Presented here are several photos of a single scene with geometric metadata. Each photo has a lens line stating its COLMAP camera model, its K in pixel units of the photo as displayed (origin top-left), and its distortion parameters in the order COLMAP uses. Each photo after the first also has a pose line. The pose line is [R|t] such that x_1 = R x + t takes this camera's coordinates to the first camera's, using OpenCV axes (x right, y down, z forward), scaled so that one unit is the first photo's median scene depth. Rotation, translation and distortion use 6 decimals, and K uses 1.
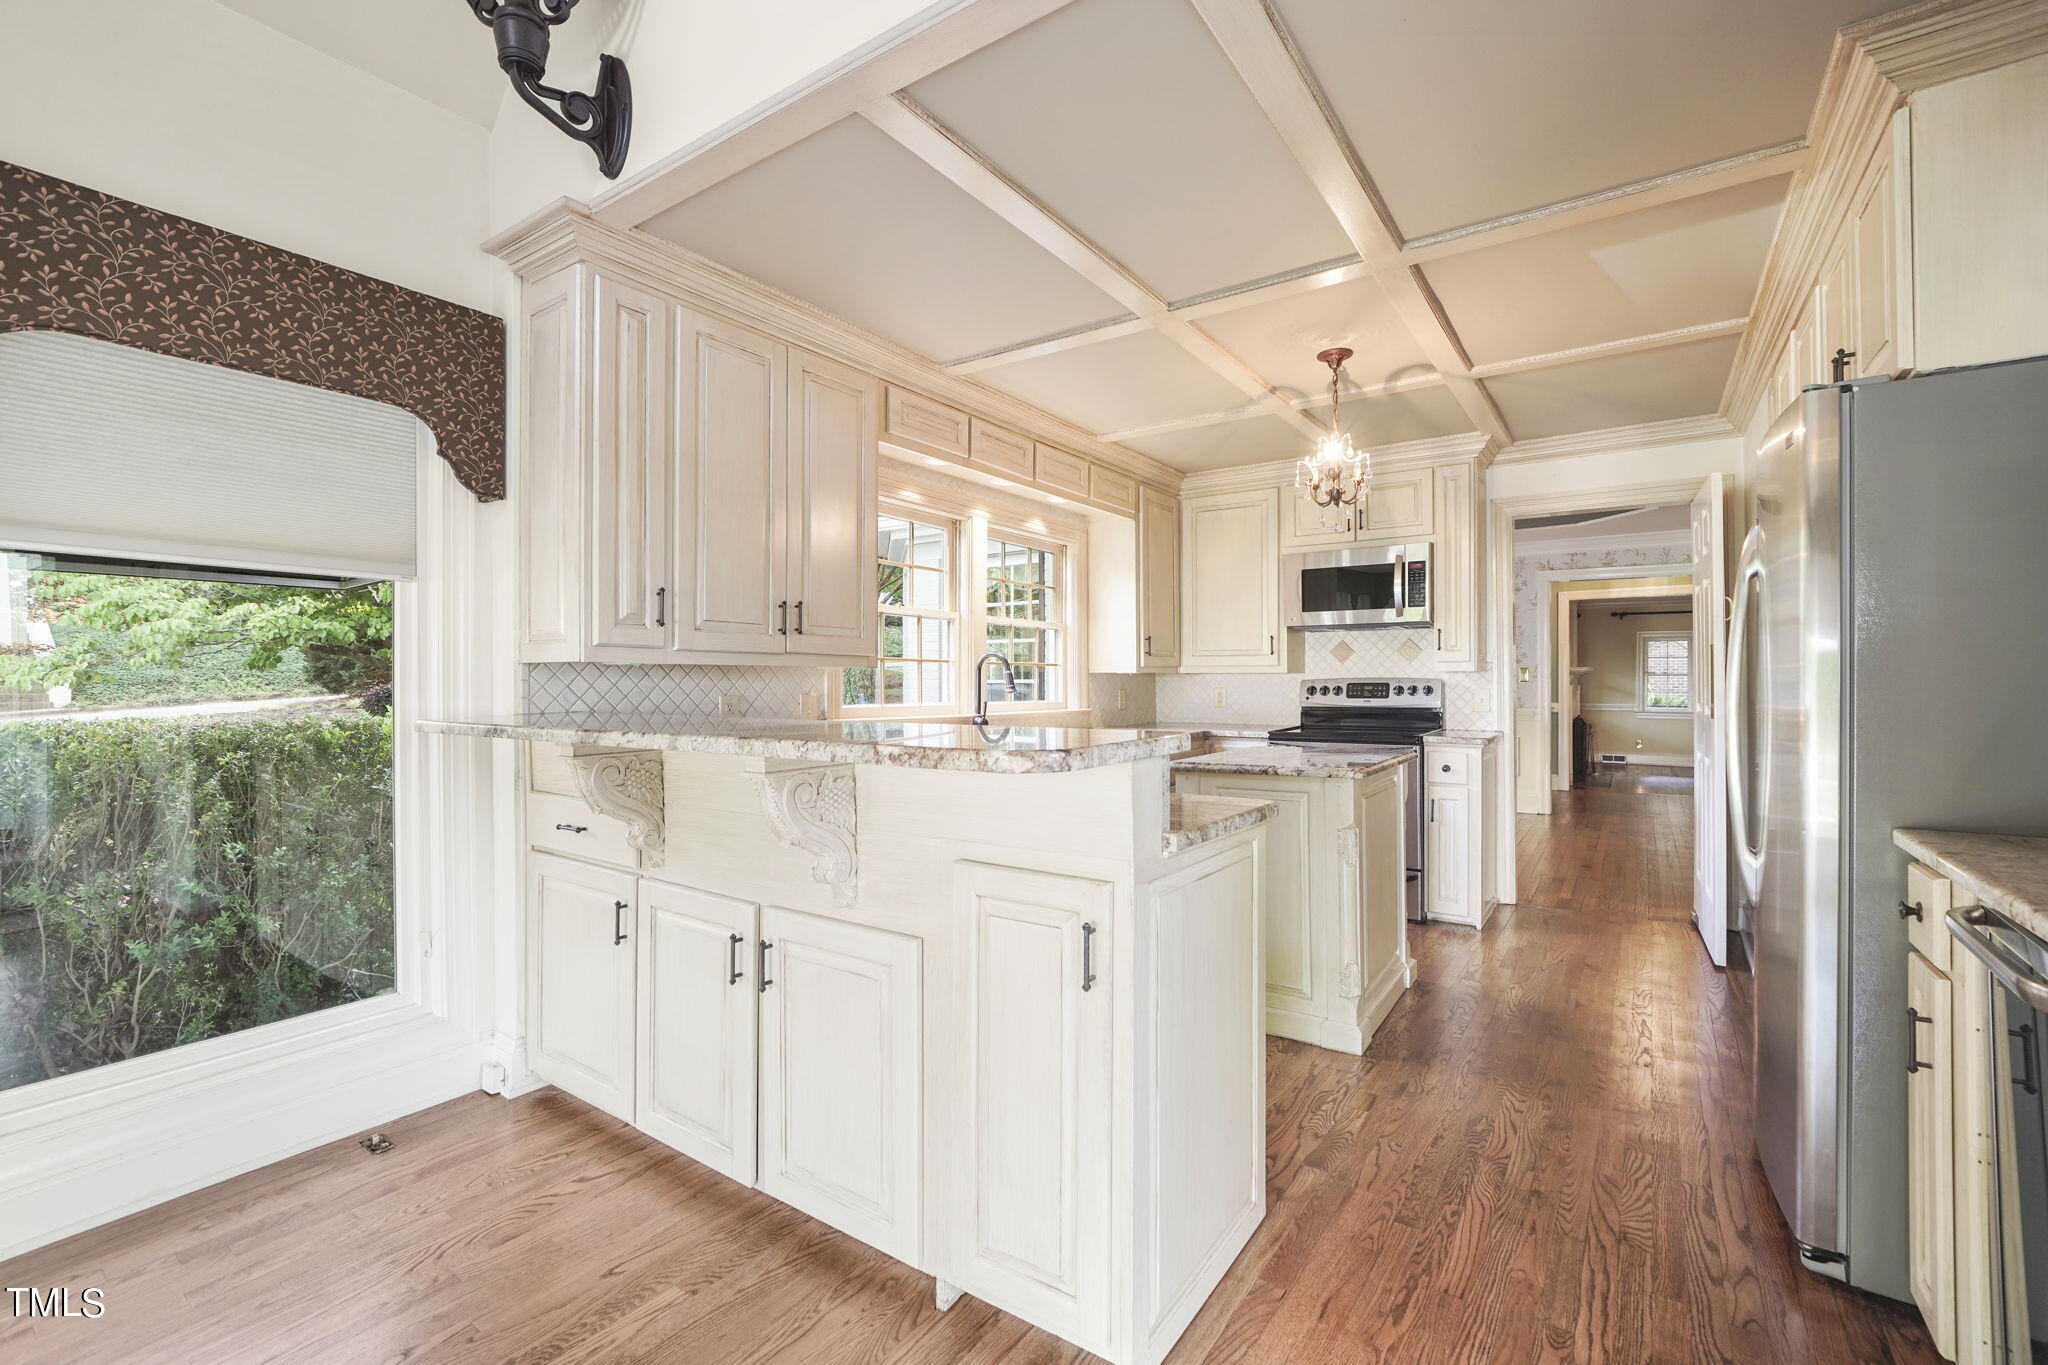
lens RADIAL K [[870.4, 0, 1030.6], [0, 870.4, 679.7], [0, 0, 1]] dist [-0.002979, 0.001122]
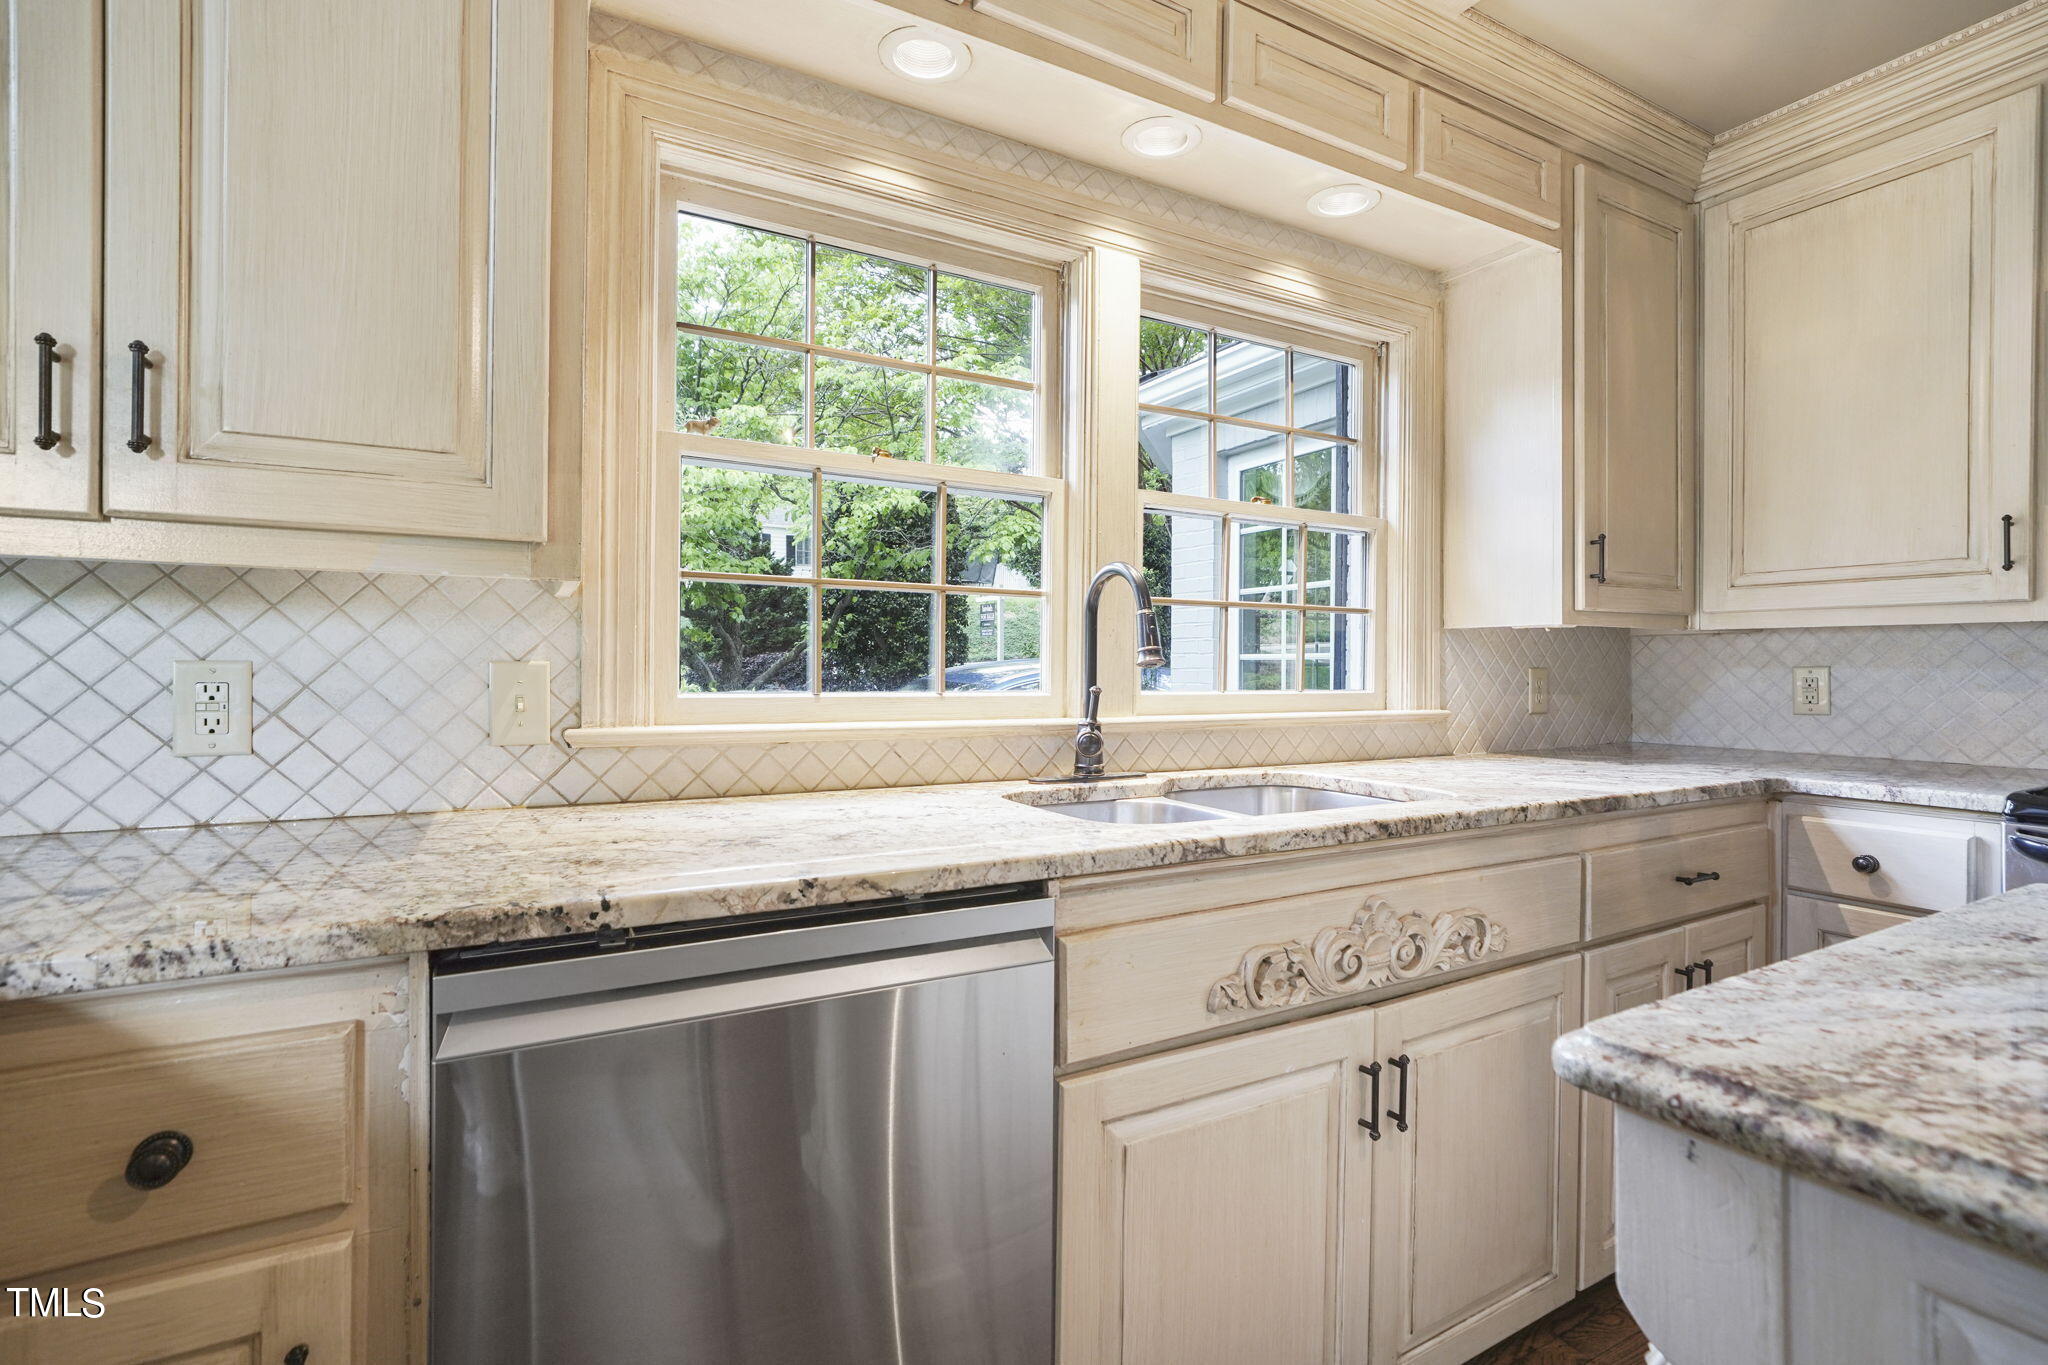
lens RADIAL K [[969.3, 0, 1030.0], [0, 969.3, 679.0], [0, 0, 1]] dist [-0.001454, 0.000211]
pose [[0.902680, 0.005920, -0.430272, 0.091665], [-0.003033, 0.999968, 0.007394, 0.013932], [0.430303, -0.005370, 0.902669, 0.486851]]
